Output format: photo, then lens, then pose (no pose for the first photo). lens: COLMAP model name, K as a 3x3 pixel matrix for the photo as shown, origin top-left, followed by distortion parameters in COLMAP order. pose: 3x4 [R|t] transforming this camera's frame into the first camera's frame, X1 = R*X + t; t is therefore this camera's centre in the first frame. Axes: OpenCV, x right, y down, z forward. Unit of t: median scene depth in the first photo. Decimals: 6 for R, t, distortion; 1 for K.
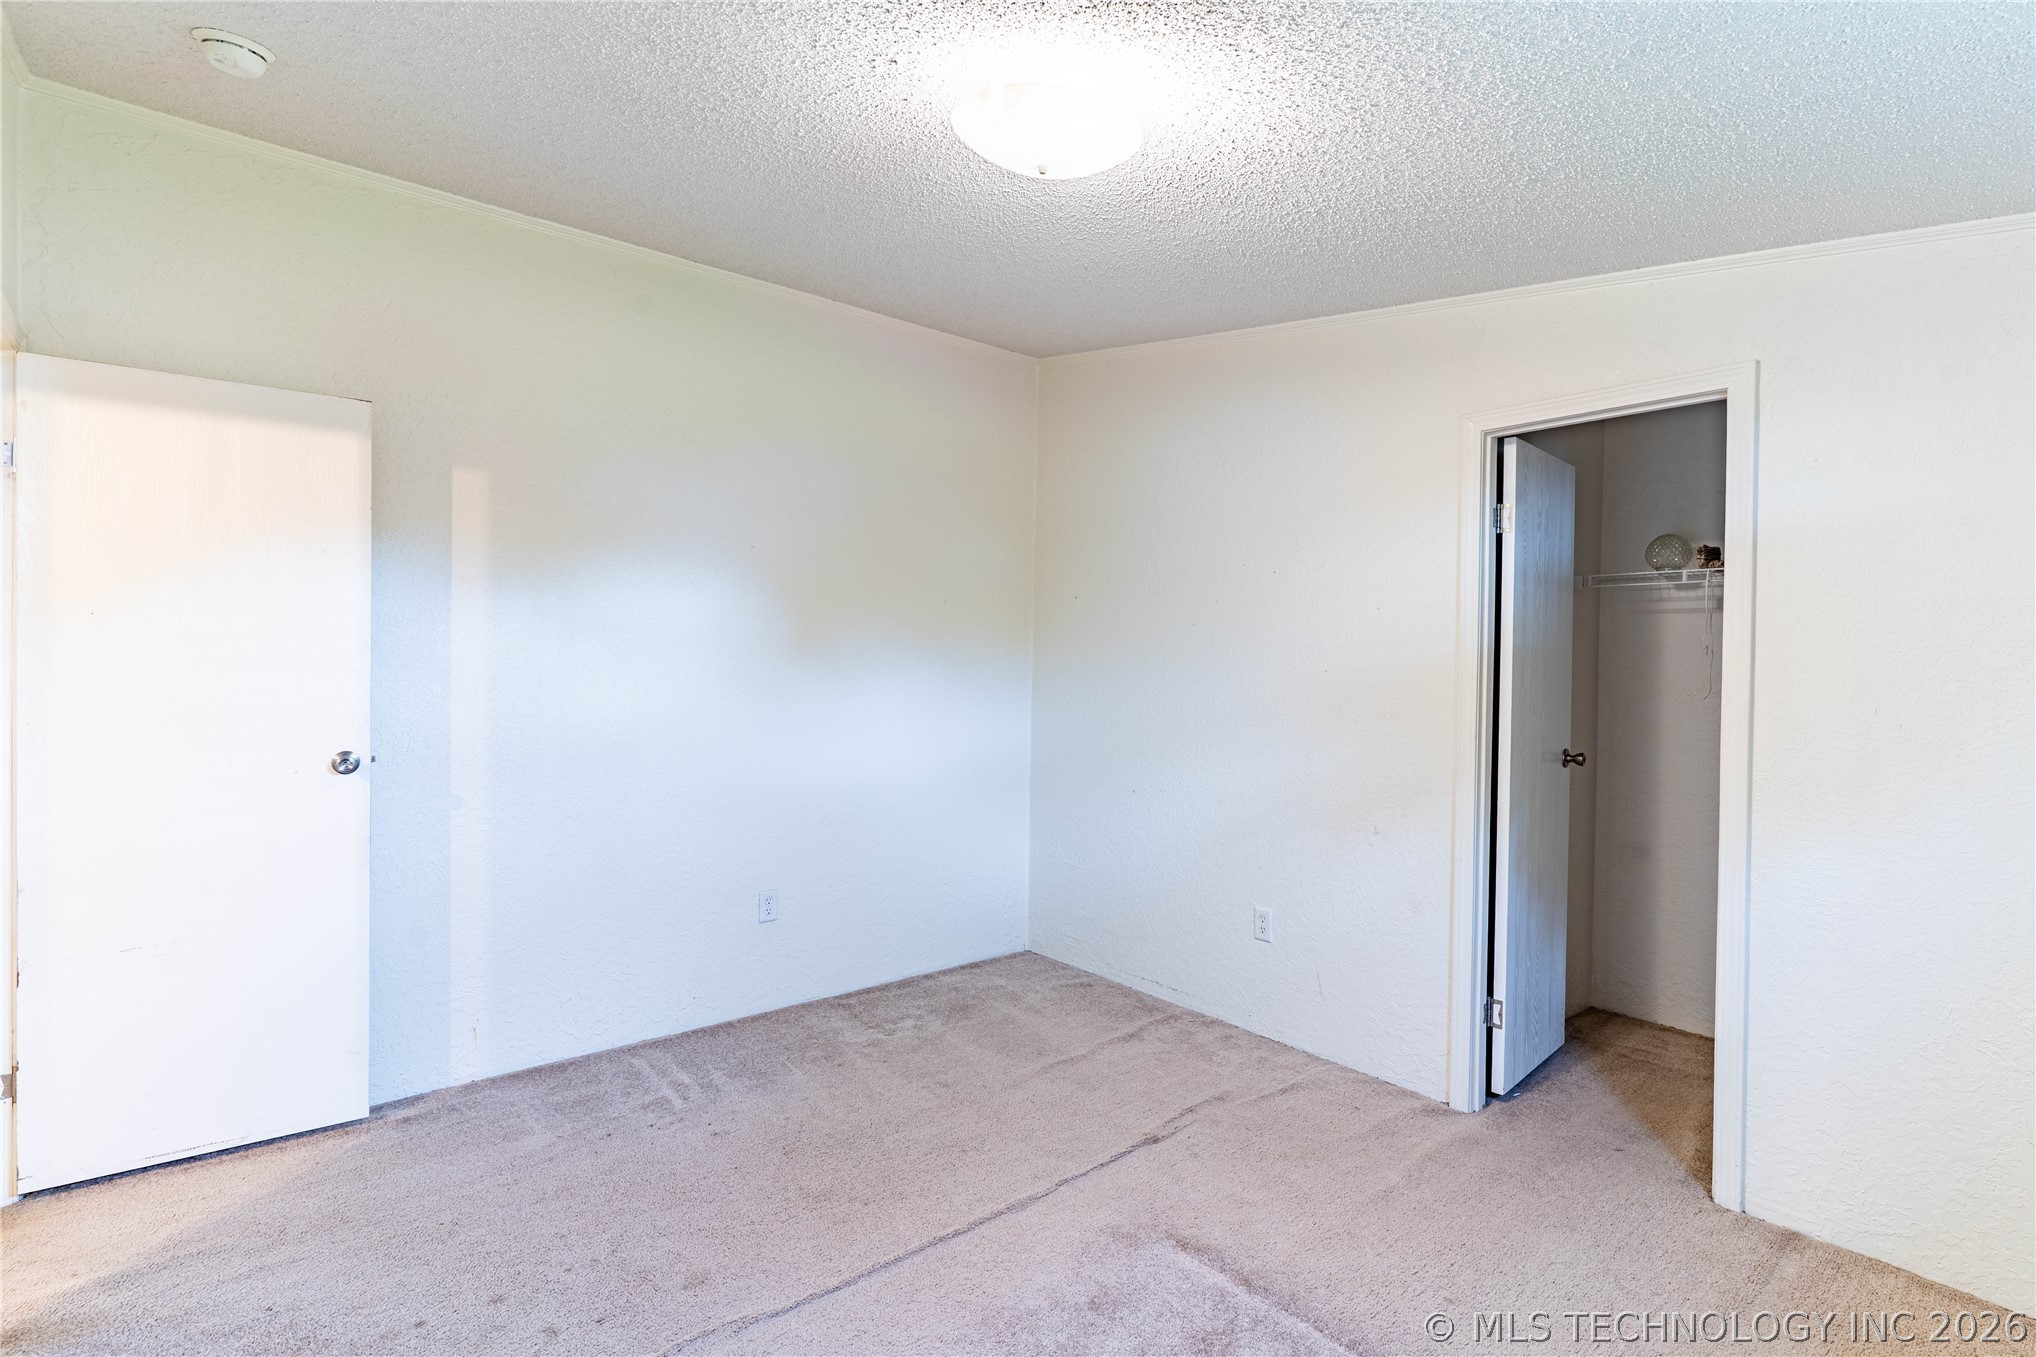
lens RADIAL K [[964.6, 0, 1016.9], [0, 964.6, 673.8], [0, 0, 1]] dist [-0.000299, 0.002046]
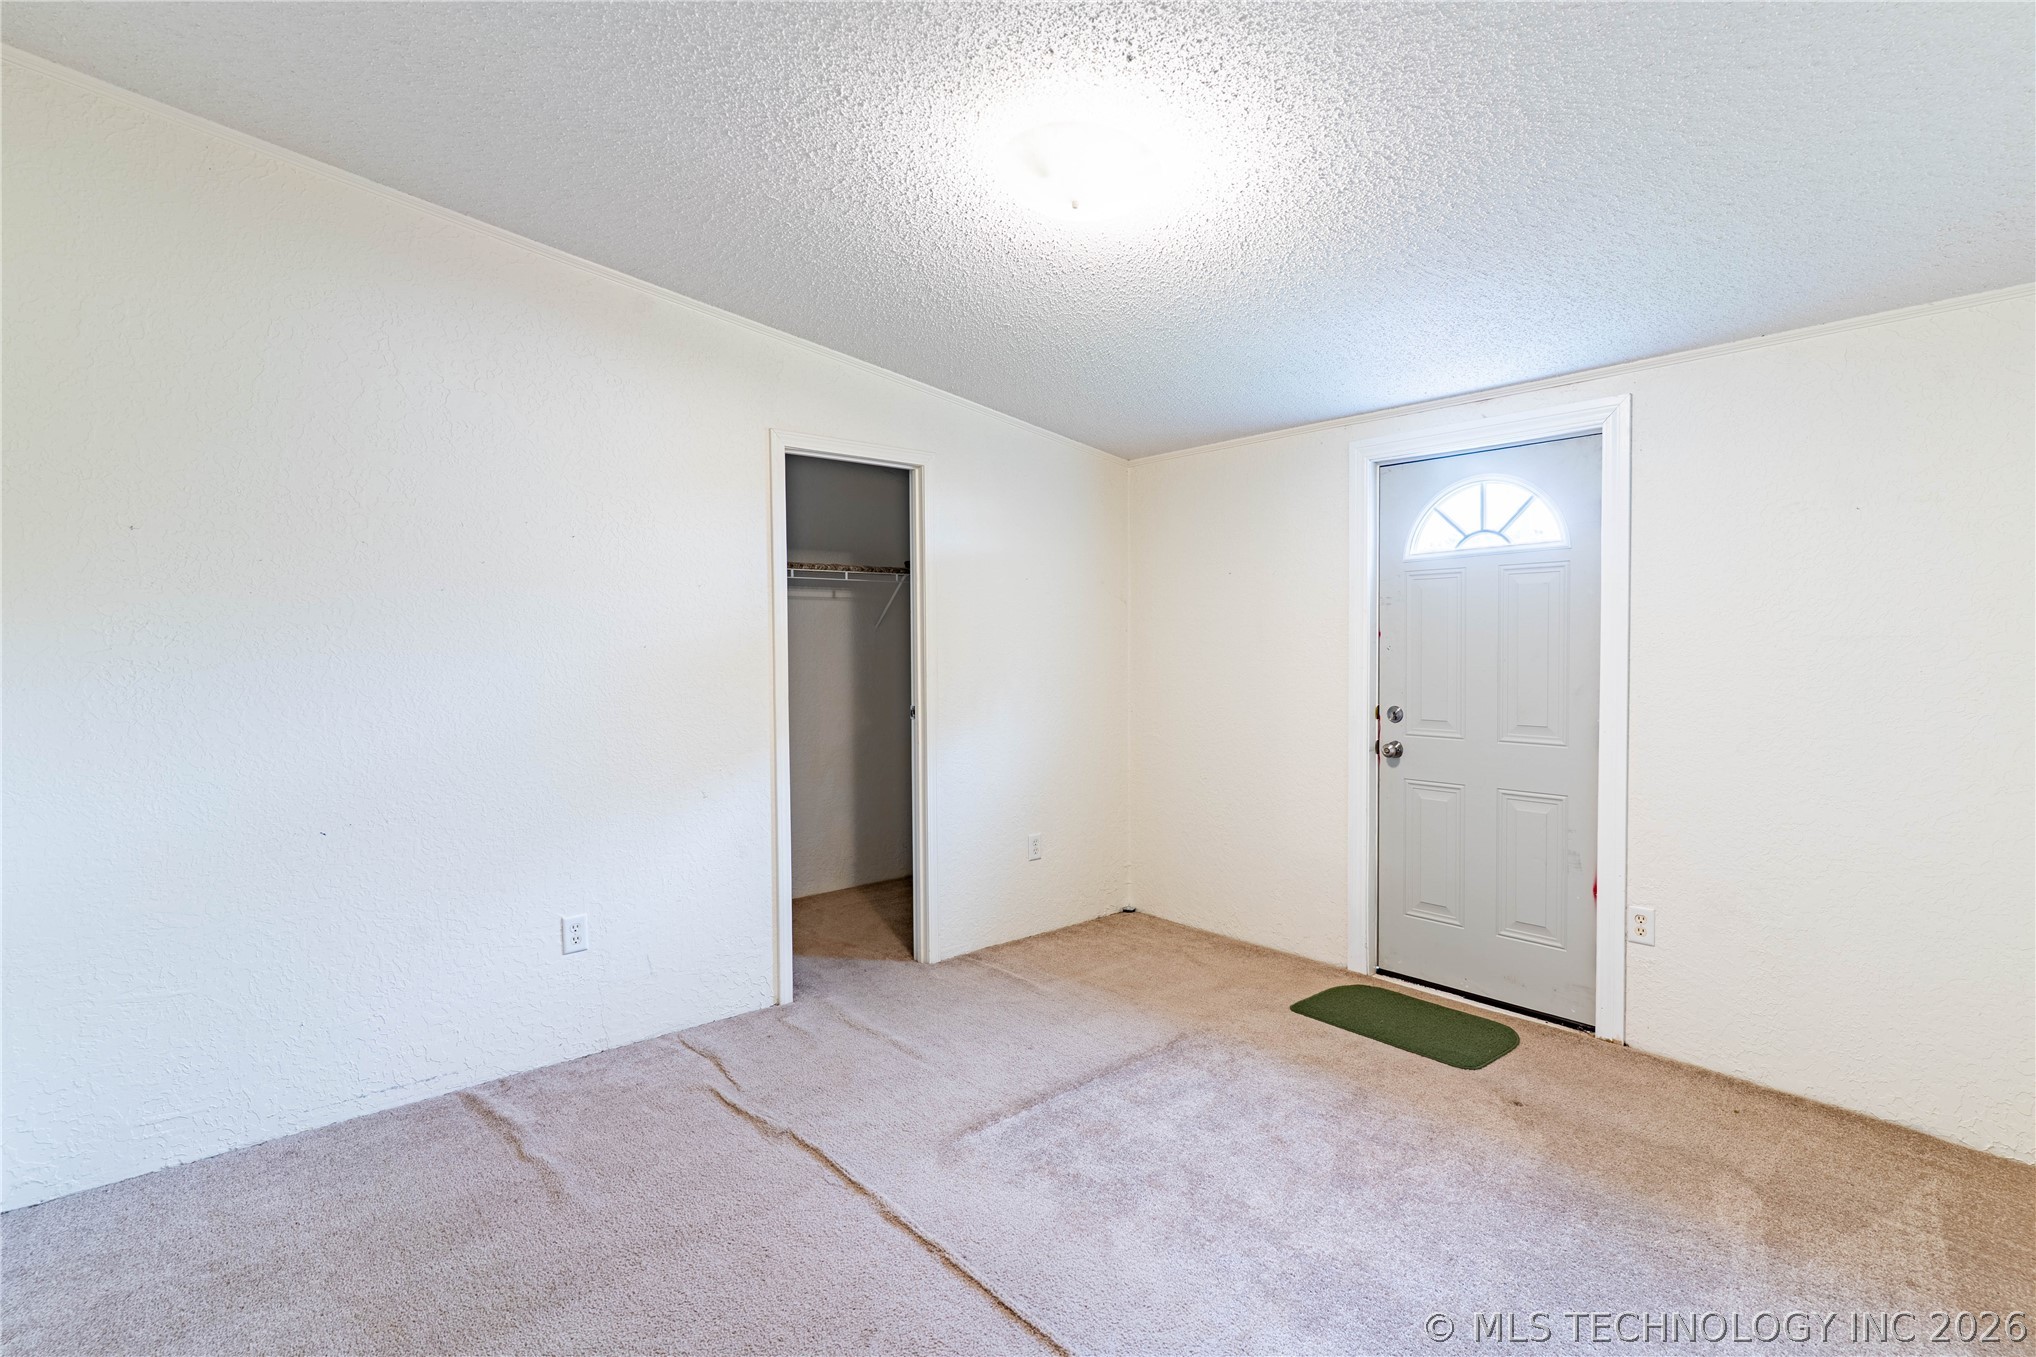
lens RADIAL K [[964.6, 0, 1017.1], [0, 964.6, 675.4], [0, 0, 1]] dist [-0.000299, 0.002046]
pose [[-0.030317, -0.041640, 0.998673, -0.746495], [0.007844, 0.999091, 0.041895, -0.013618], [-0.999510, 0.009104, -0.029963, 0.730460]]
